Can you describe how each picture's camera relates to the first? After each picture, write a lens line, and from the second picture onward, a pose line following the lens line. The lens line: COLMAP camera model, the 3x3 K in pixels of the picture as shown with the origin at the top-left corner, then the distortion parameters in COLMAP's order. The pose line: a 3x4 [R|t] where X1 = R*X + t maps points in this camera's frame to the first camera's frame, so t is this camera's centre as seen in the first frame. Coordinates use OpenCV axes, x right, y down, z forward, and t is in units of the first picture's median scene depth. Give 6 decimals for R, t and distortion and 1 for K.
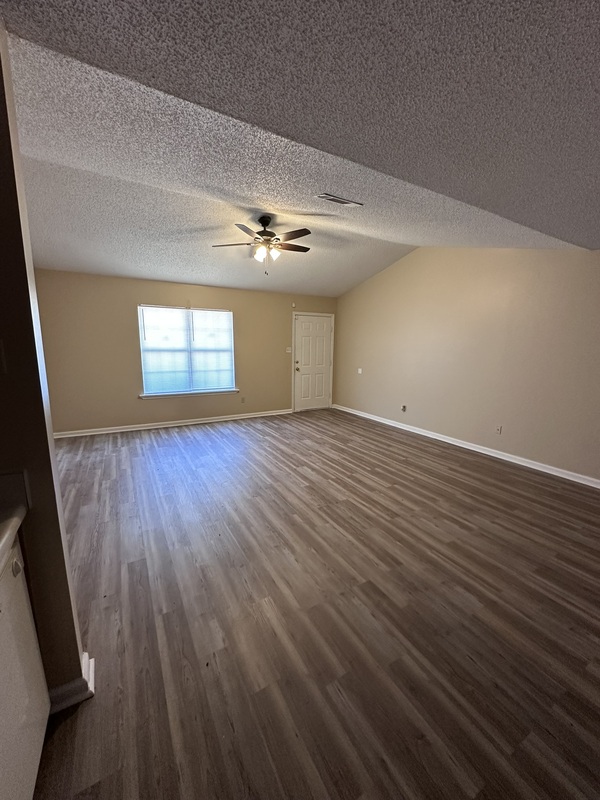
lens RADIAL K [[318.6, 0, 302.9], [0, 318.6, 400.2], [0, 0, 1]] dist [0.000368, 0.000153]
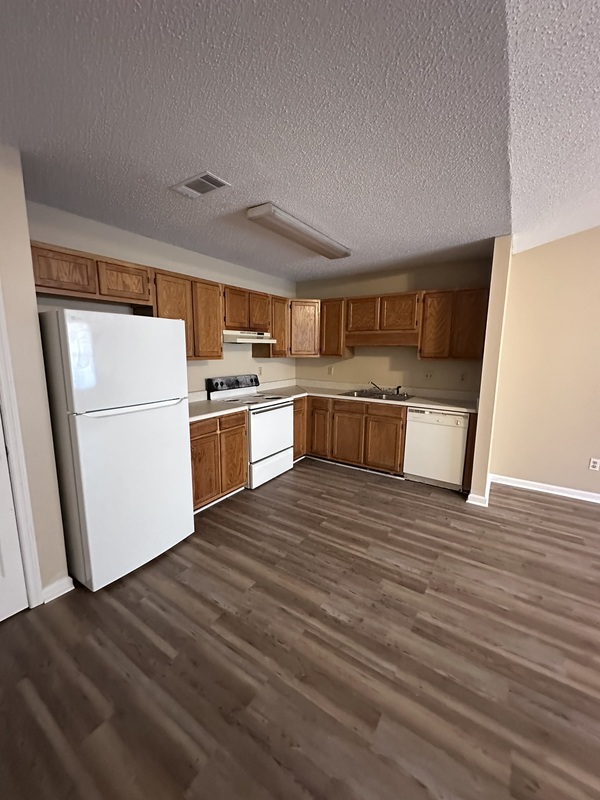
lens RADIAL K [[318.6, 0, 302.9], [0, 318.6, 400.2], [0, 0, 1]] dist [0.000368, 0.000153]
pose [[-0.894991, 0.049948, -0.443278, 0.495015], [-0.100523, 0.945570, 0.309504, -0.133374], [0.434610, 0.321563, -0.841256, 0.775480]]
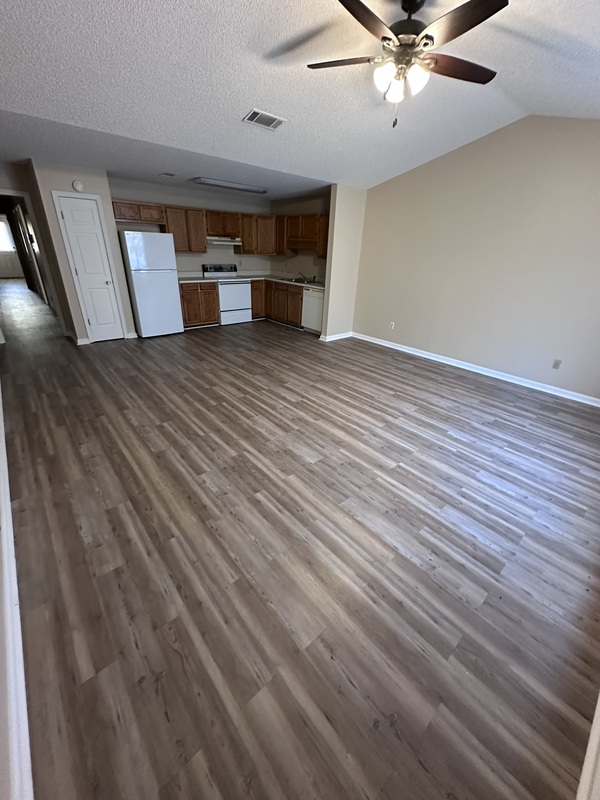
lens RADIAL K [[318.6, 0, 302.9], [0, 318.6, 400.2], [0, 0, 1]] dist [0.000368, 0.000153]
pose [[-0.979705, 0.037412, -0.196922, 0.165581], [-0.086190, 0.808339, 0.582374, -0.337955], [0.180968, 0.587528, -0.788709, 1.753236]]
